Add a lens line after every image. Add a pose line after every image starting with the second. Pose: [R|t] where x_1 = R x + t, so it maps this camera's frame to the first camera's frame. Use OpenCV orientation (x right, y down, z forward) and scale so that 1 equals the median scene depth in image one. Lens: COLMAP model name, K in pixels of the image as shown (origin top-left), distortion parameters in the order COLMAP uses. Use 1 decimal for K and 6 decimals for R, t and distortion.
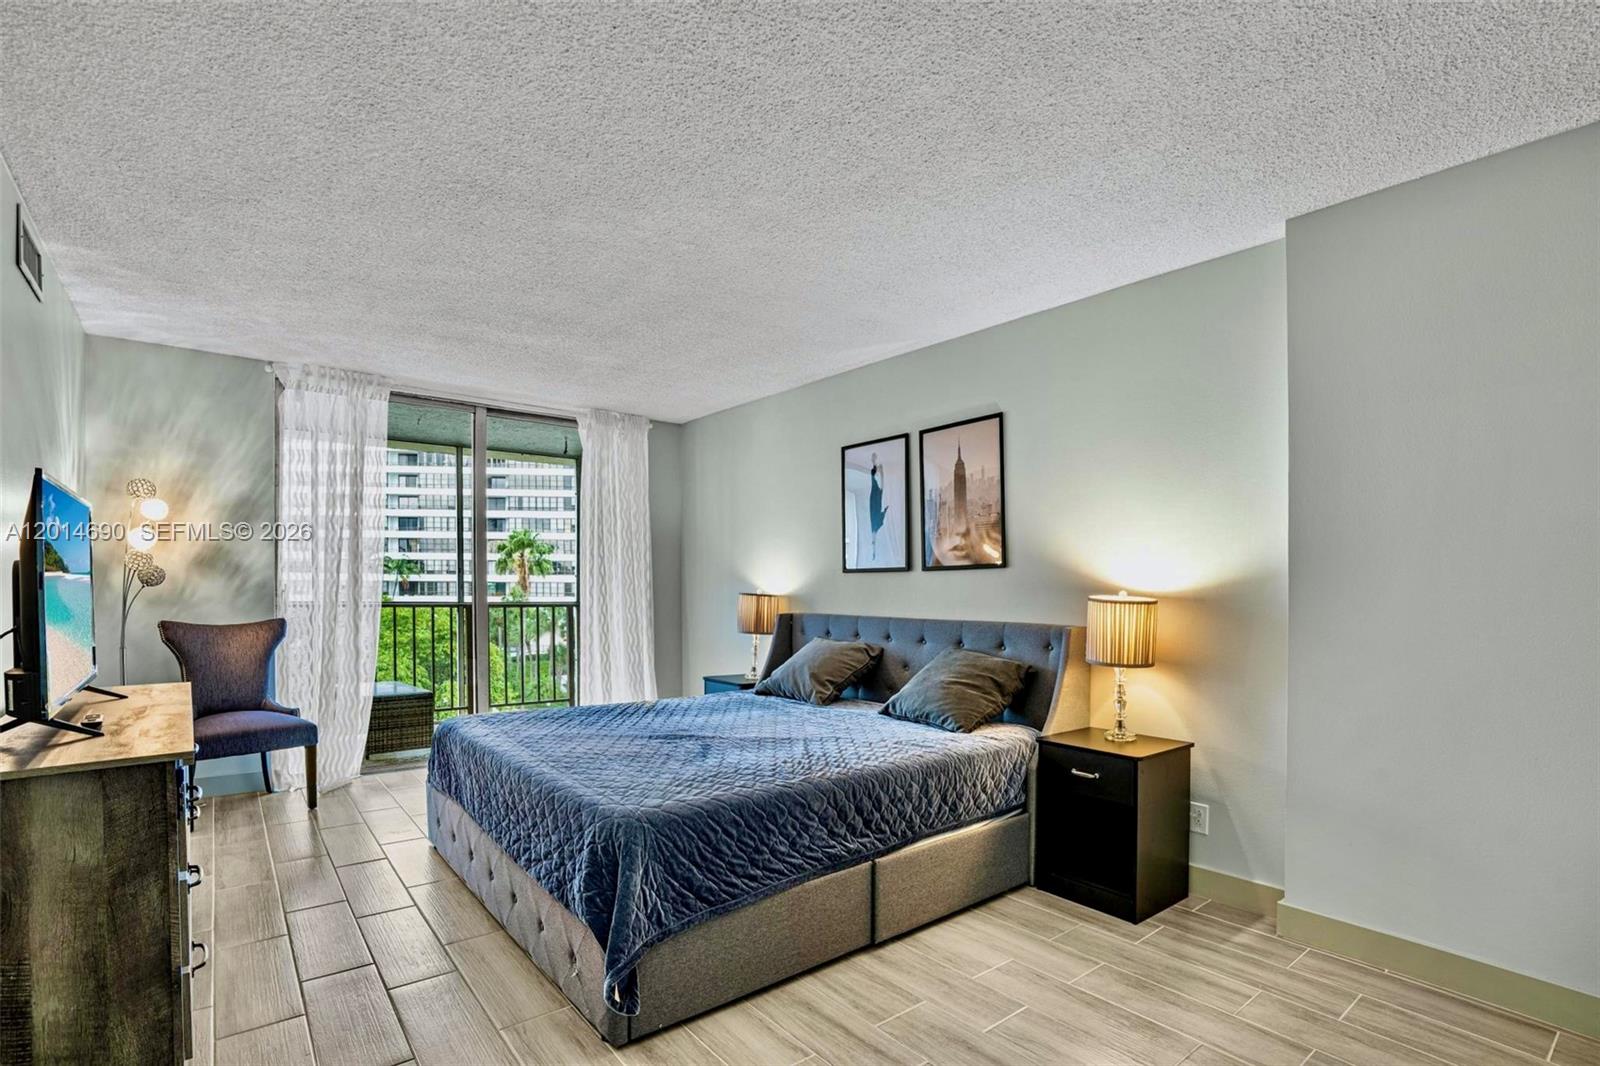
lens RADIAL K [[746.1, 0, 846.7], [0, 746.1, 577.7], [0, 0, 1]] dist [-0.008551, 0.000460]
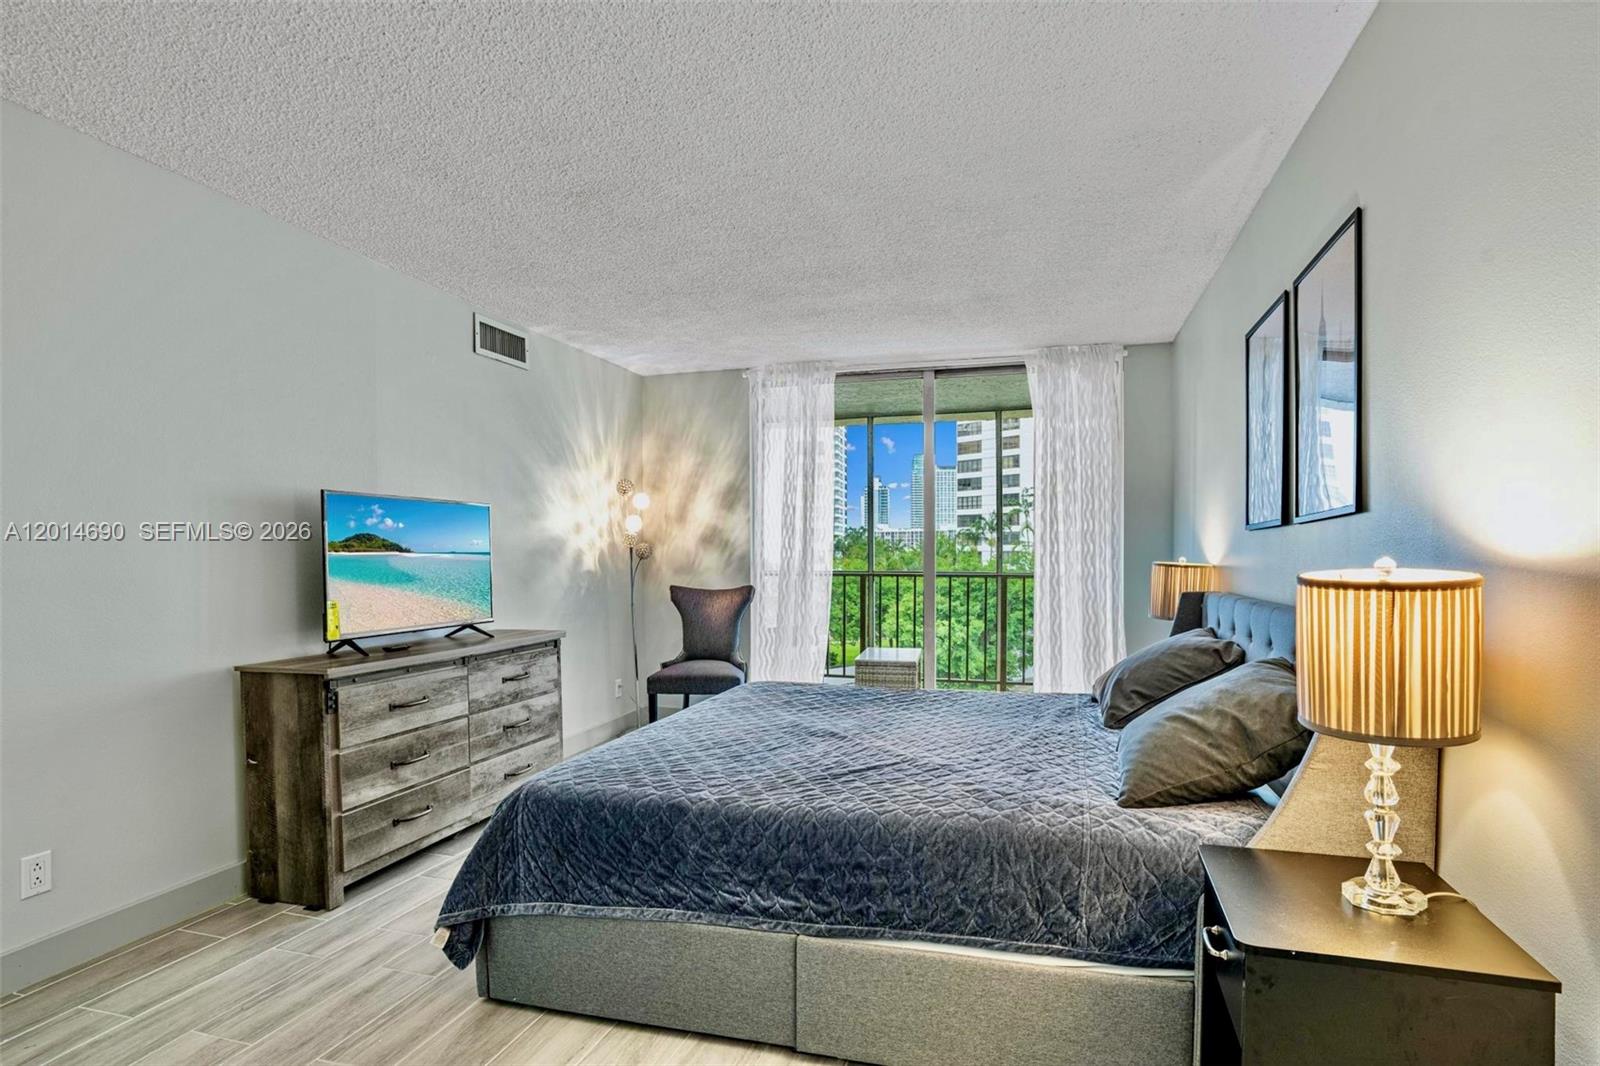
lens RADIAL K [[854.3, 0, 849.8], [0, 854.3, 578.7], [0, 0, 1]] dist [-0.031441, 0.011517]
pose [[0.566980, 0.018413, -0.823526, 0.462861], [0.013550, 0.999406, 0.031675, 0.003044], [0.823620, -0.029118, 0.566393, 0.367521]]
